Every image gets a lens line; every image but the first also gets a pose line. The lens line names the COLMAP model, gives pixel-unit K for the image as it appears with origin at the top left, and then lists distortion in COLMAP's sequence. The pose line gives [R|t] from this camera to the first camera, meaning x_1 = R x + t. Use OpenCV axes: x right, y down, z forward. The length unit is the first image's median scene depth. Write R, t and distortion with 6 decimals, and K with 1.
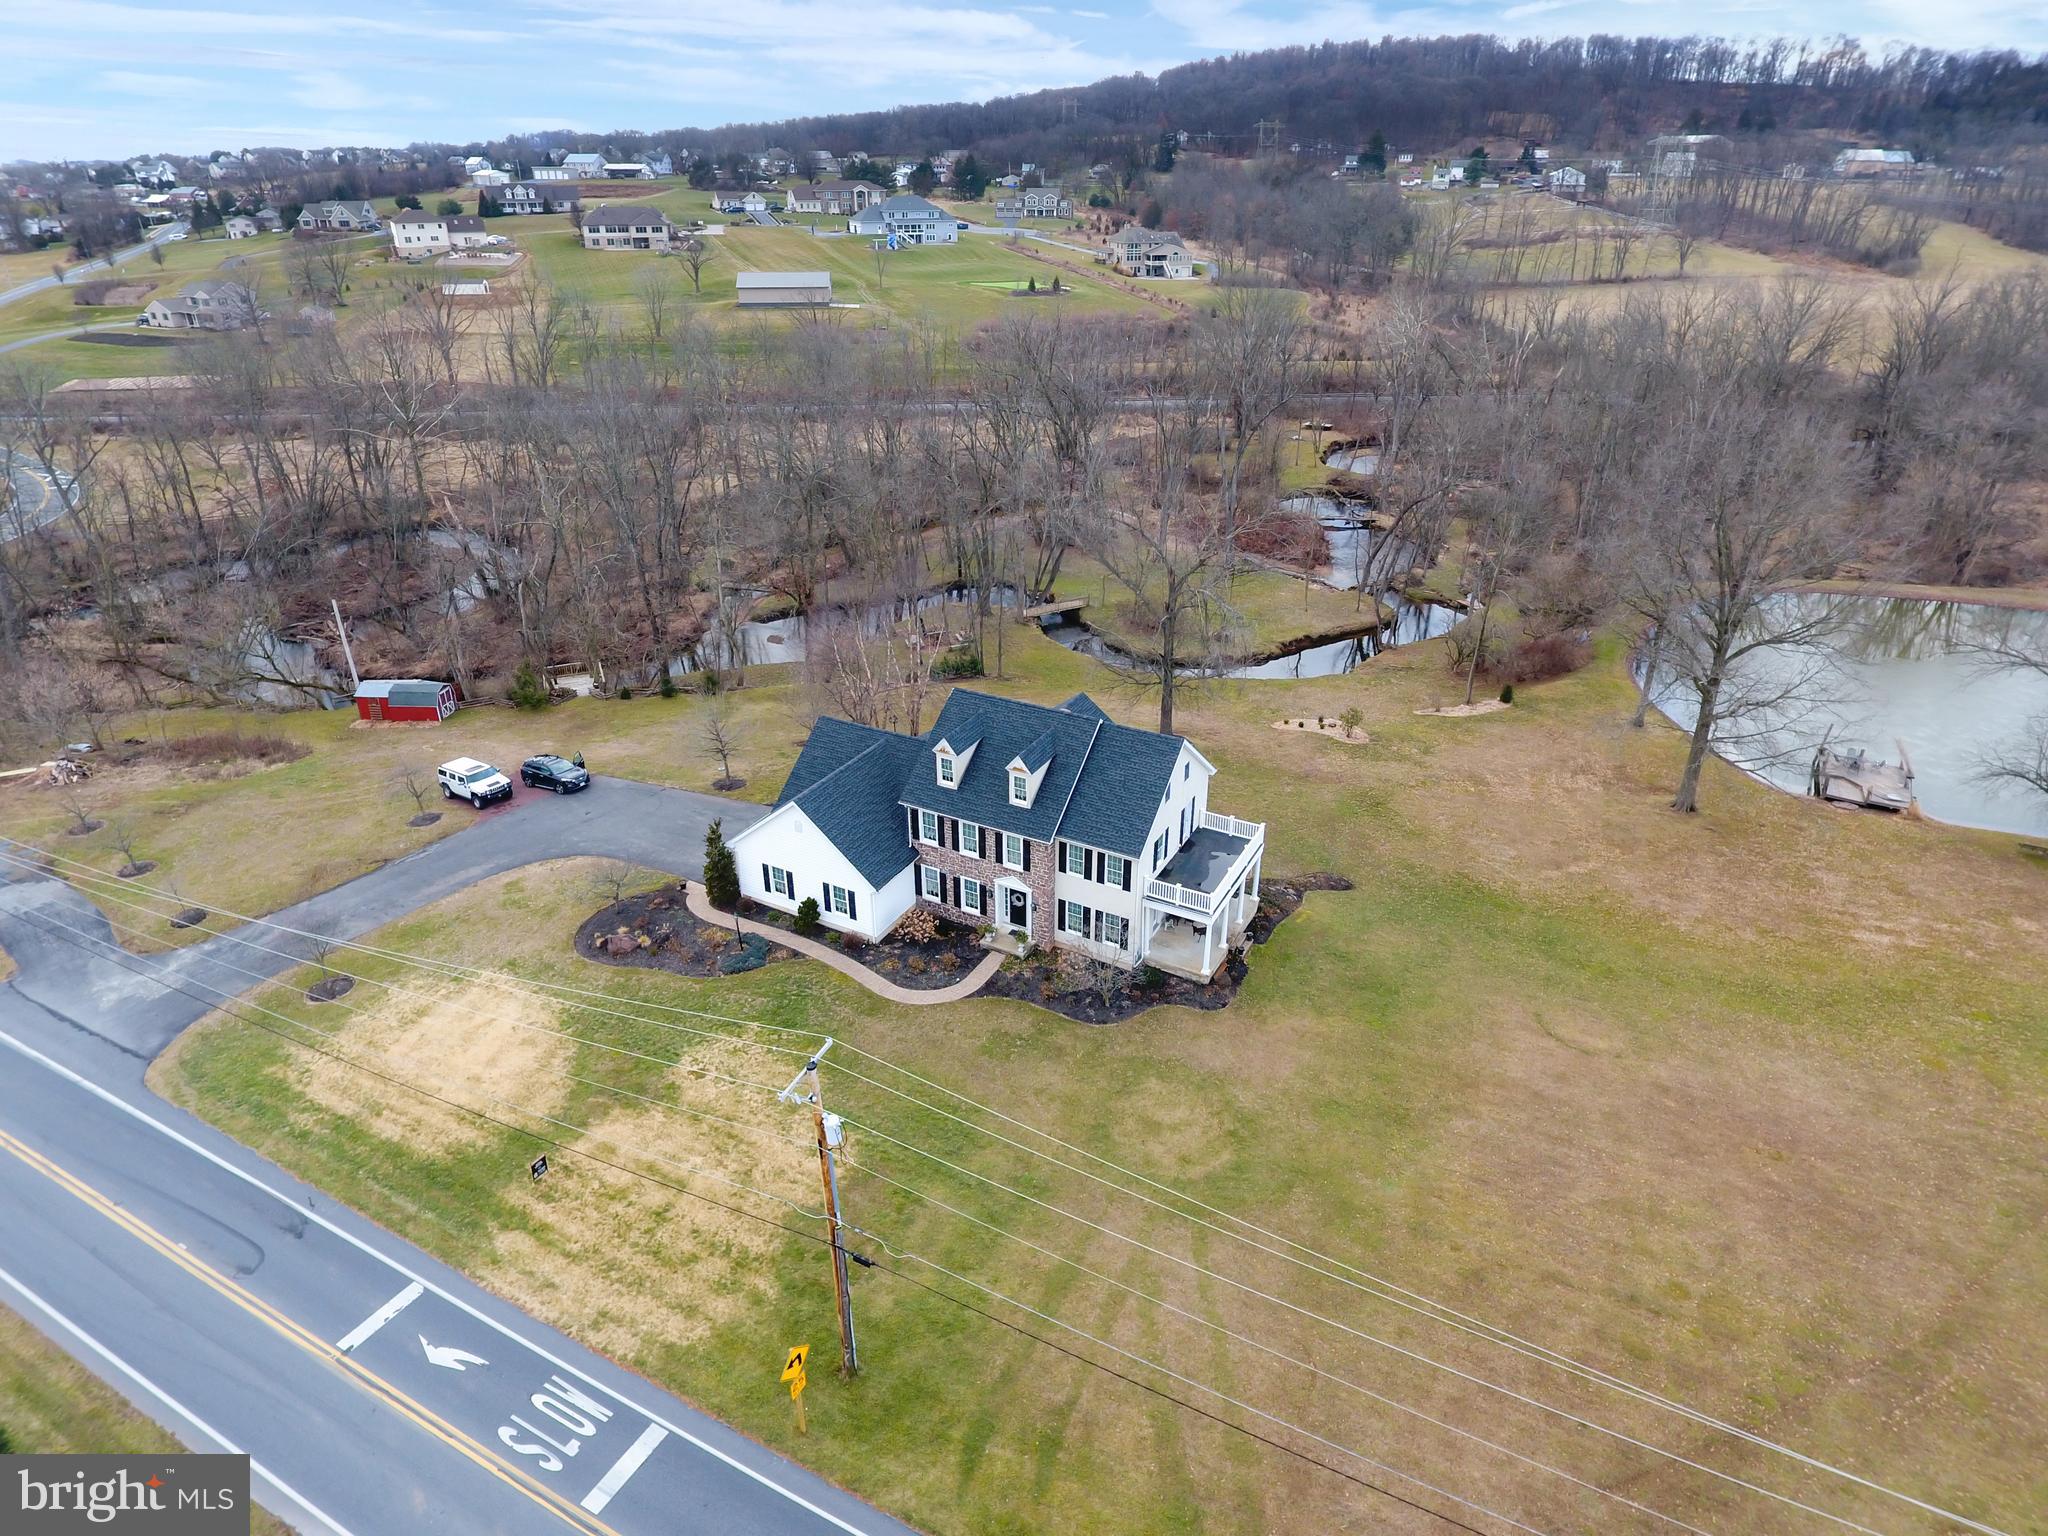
lens RADIAL K [[1186.7, 0, 1037.0], [0, 1186.7, 758.0], [0, 0, 1]] dist [-0.005667, 0.001111]
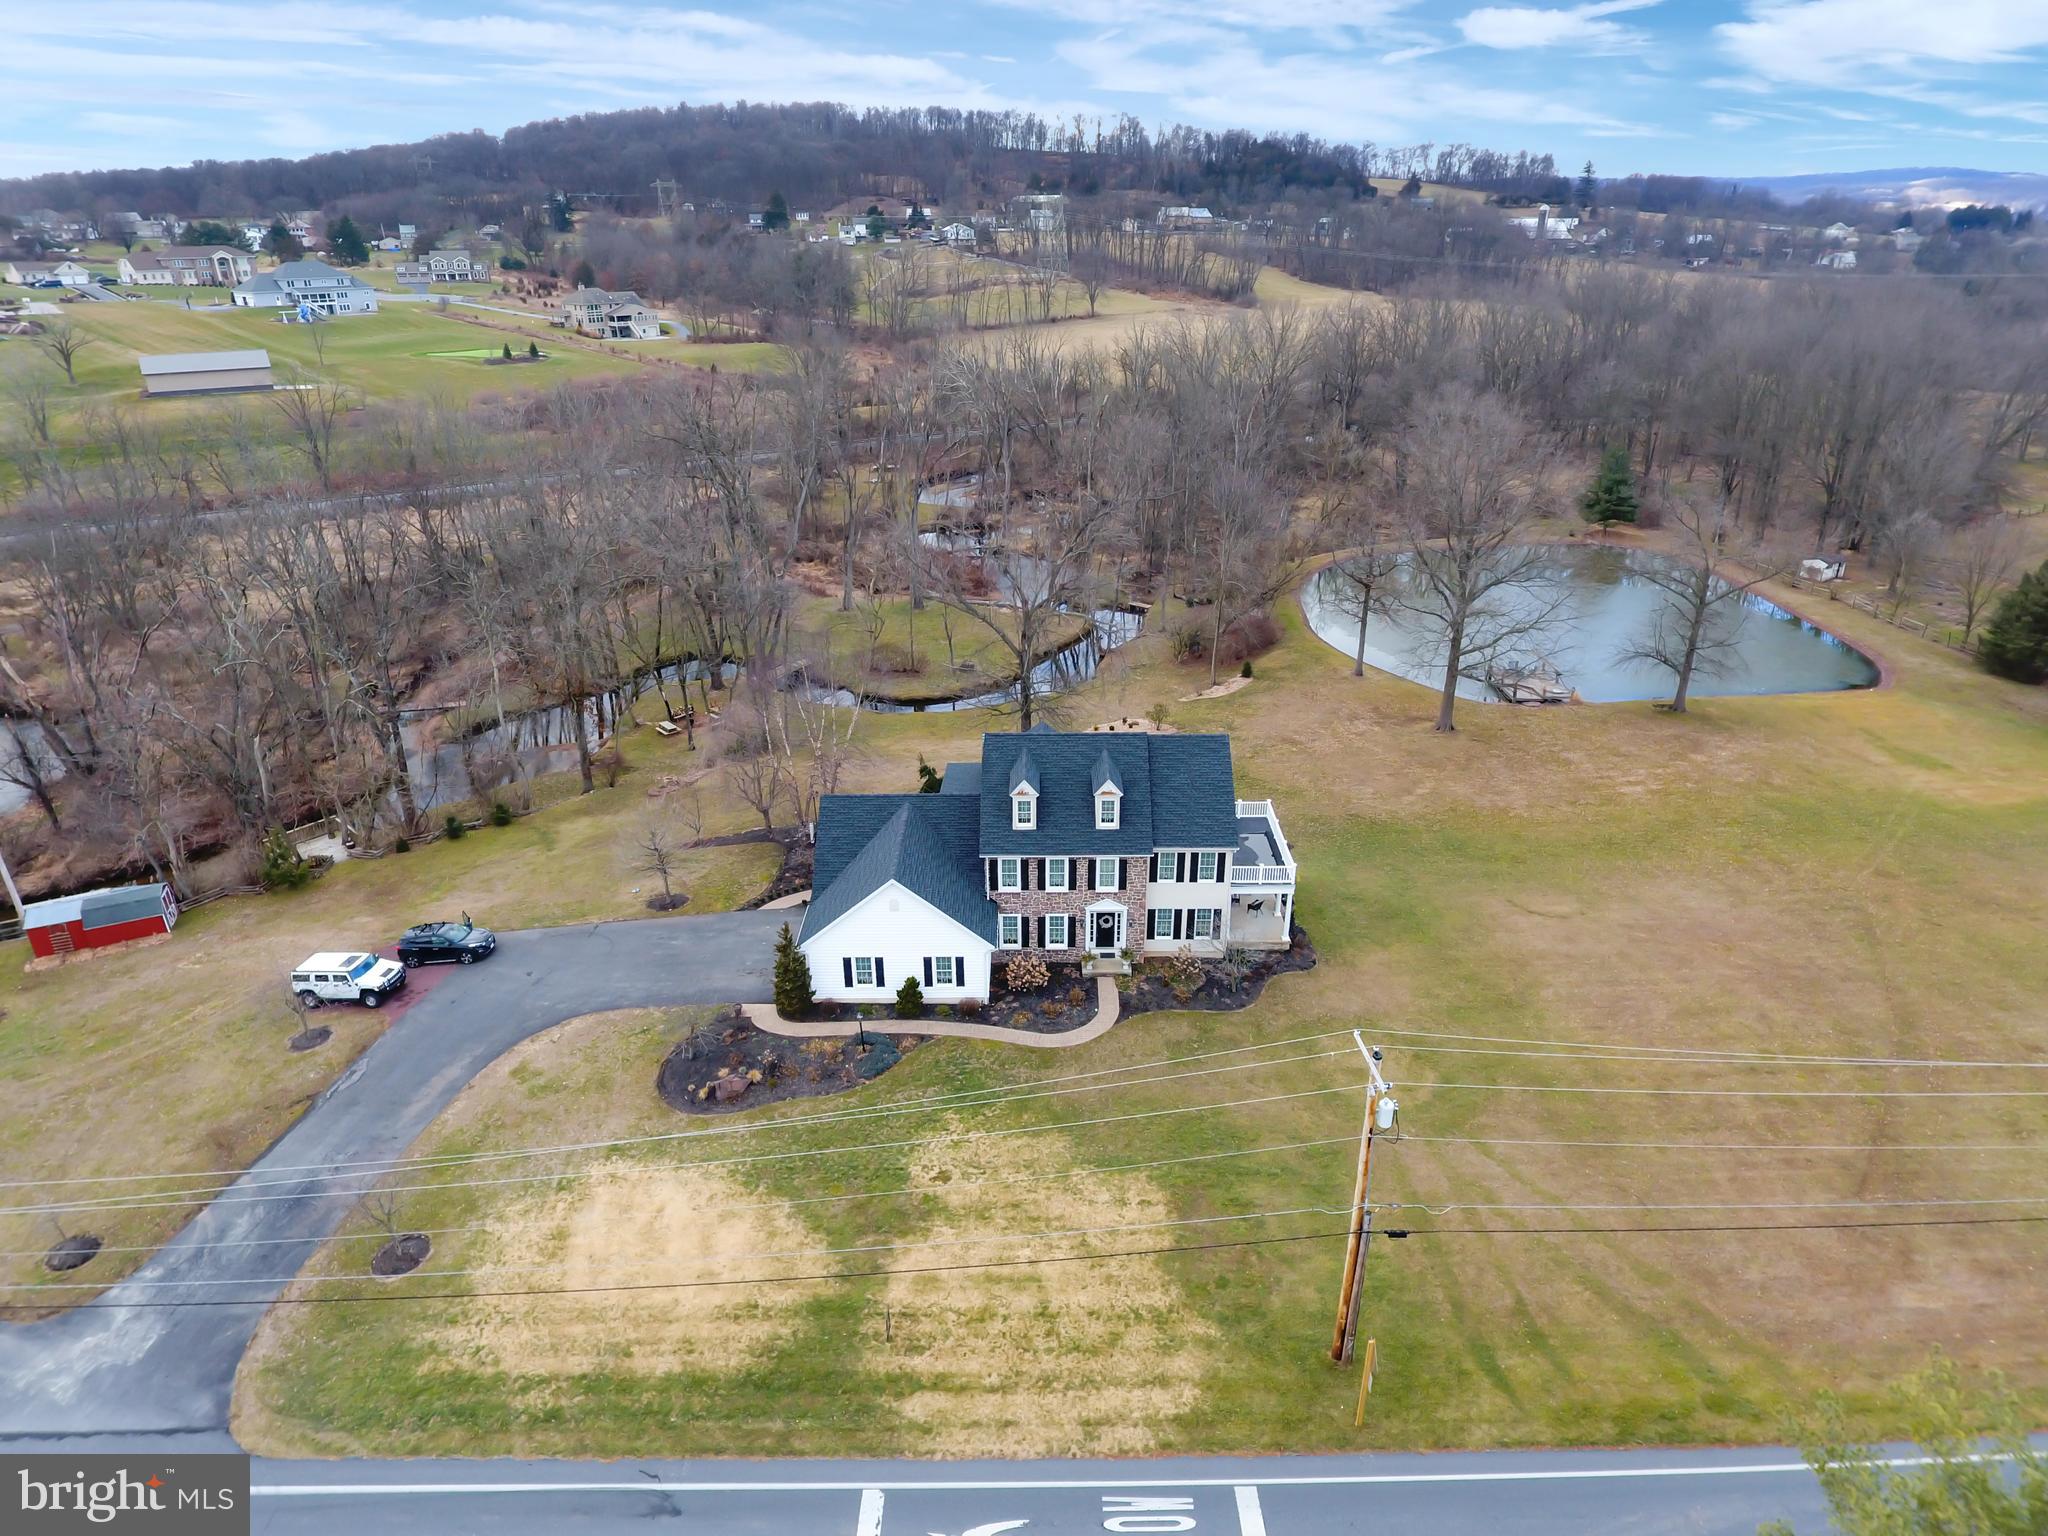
lens RADIAL K [[1186.7, 0, 1037.0], [0, 1186.7, 758.0], [0, 0, 1]] dist [-0.005667, 0.001111]
pose [[0.882682, -0.198878, 0.425816, -0.459299], [0.216094, 0.976339, 0.008054, -0.038009], [-0.417343, 0.084907, 0.904774, 0.084959]]
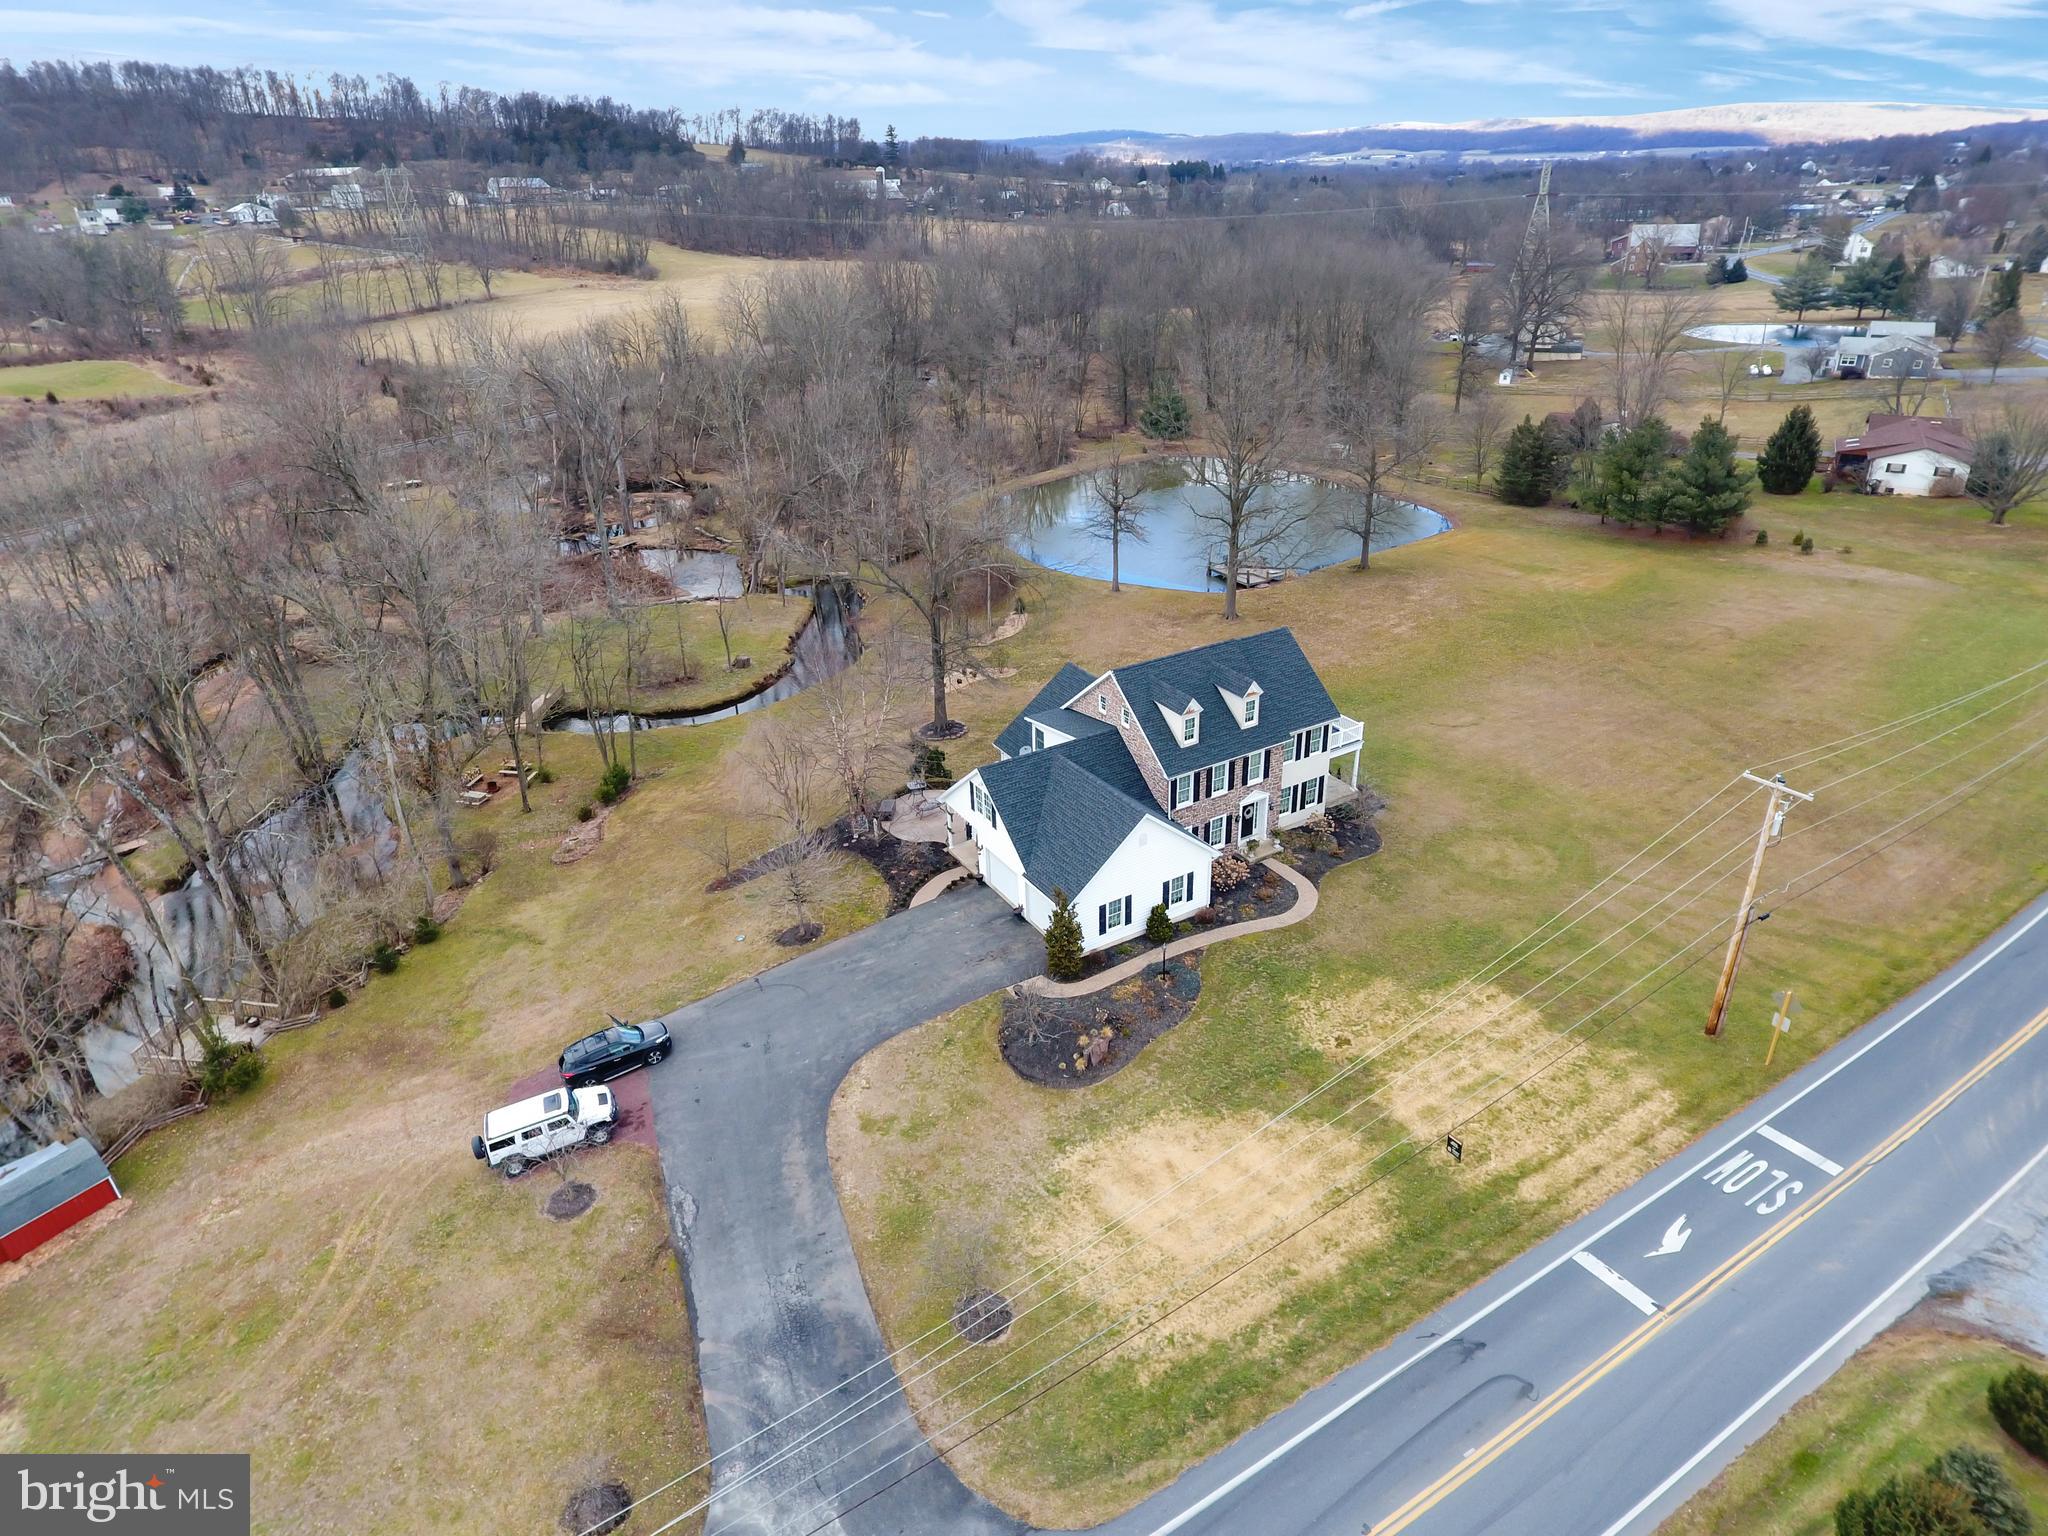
lens RADIAL K [[1186.7, 0, 1037.0], [0, 1186.7, 758.0], [0, 0, 1]] dist [-0.005667, 0.001111]
pose [[0.513814, -0.392164, 0.763022, -0.924578], [0.409899, 0.893539, 0.183222, -0.207986], [-0.753643, 0.218619, 0.619861, 0.426686]]
